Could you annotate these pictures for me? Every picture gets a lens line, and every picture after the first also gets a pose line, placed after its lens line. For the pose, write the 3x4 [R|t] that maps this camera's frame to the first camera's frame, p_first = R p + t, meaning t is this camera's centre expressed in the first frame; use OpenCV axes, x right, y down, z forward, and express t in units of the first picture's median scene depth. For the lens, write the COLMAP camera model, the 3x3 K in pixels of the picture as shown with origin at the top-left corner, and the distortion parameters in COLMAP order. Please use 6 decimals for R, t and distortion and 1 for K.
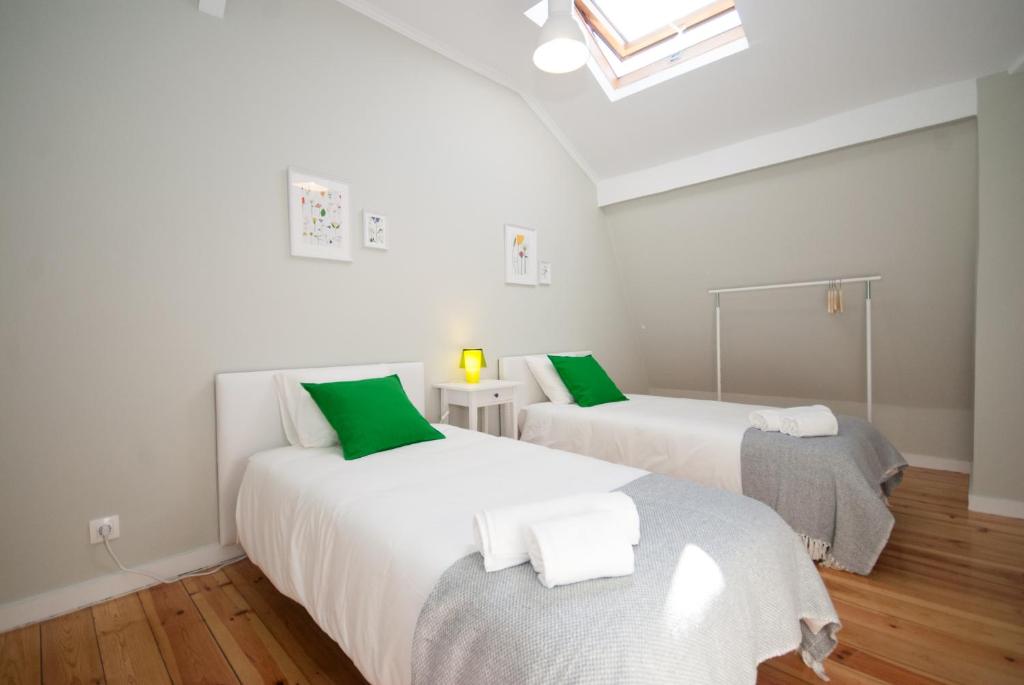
lens RADIAL K [[470.3, 0, 509.7], [0, 470.3, 342.9], [0, 0, 1]] dist [0.000350, 0.000220]
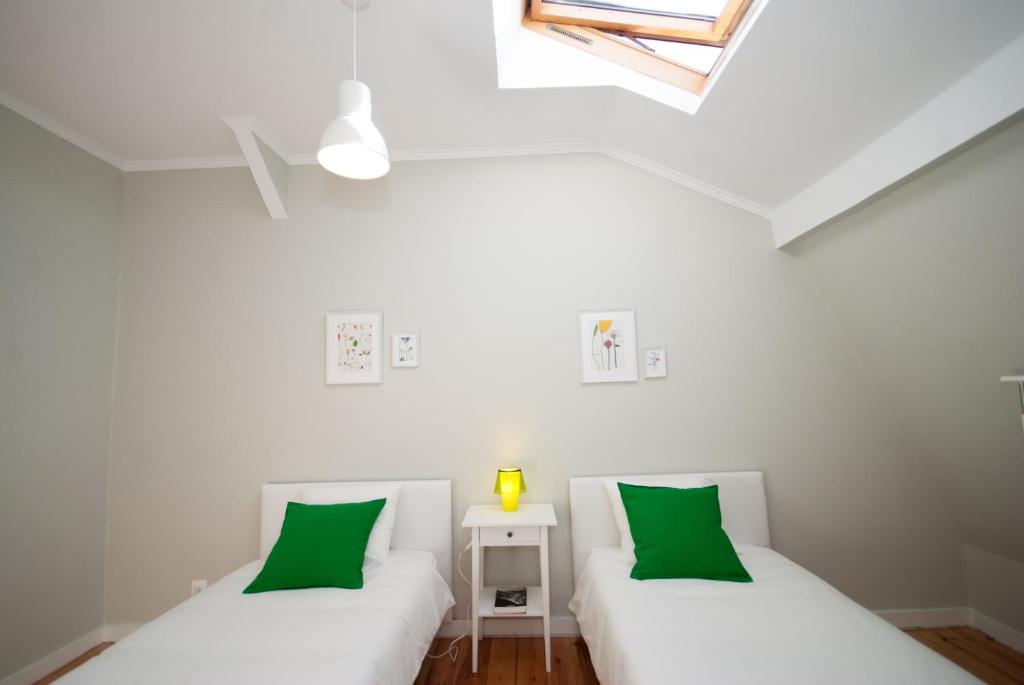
lens RADIAL K [[448.5, 0, 513.3], [0, 448.5, 347.1], [0, 0, 1]] dist [-0.002520, -0.002045]
pose [[0.680558, -0.079457, -0.728373, 0.606405], [0.004496, 0.994537, -0.104291, -0.138250], [0.732680, 0.067701, 0.677197, 0.492858]]
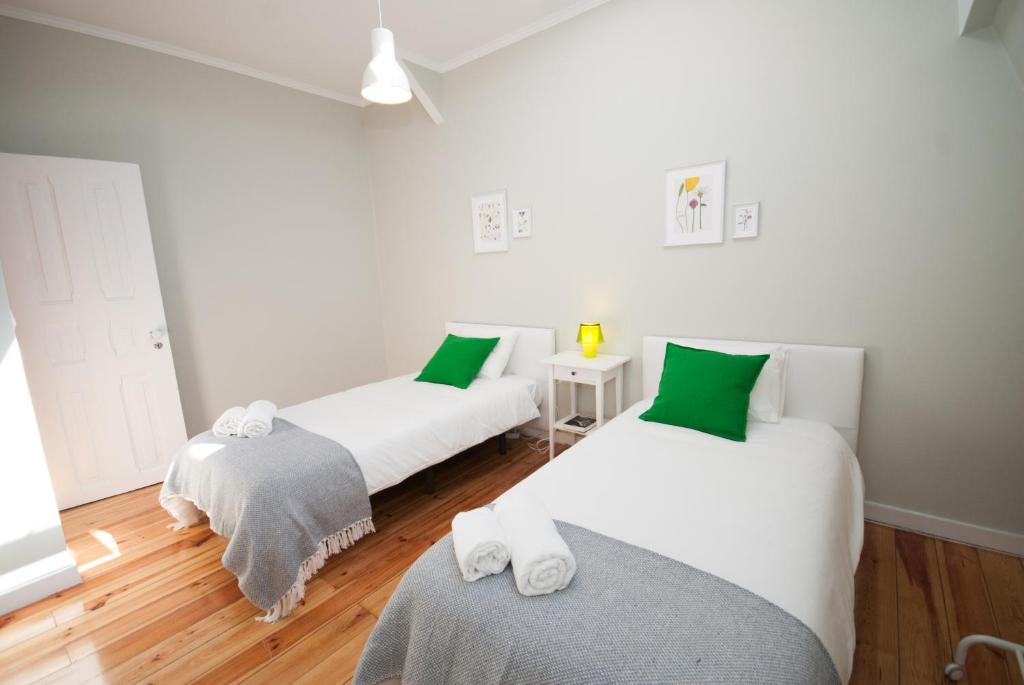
lens RADIAL K [[448.5, 0, 513.1], [0, 448.5, 343.0], [0, 0, 1]] dist [-0.002520, -0.002045]
pose [[0.109665, 0.178453, -0.977818, 0.950189], [0.018844, 0.983201, 0.181549, -0.138420], [0.993790, -0.038336, 0.104460, 0.830256]]
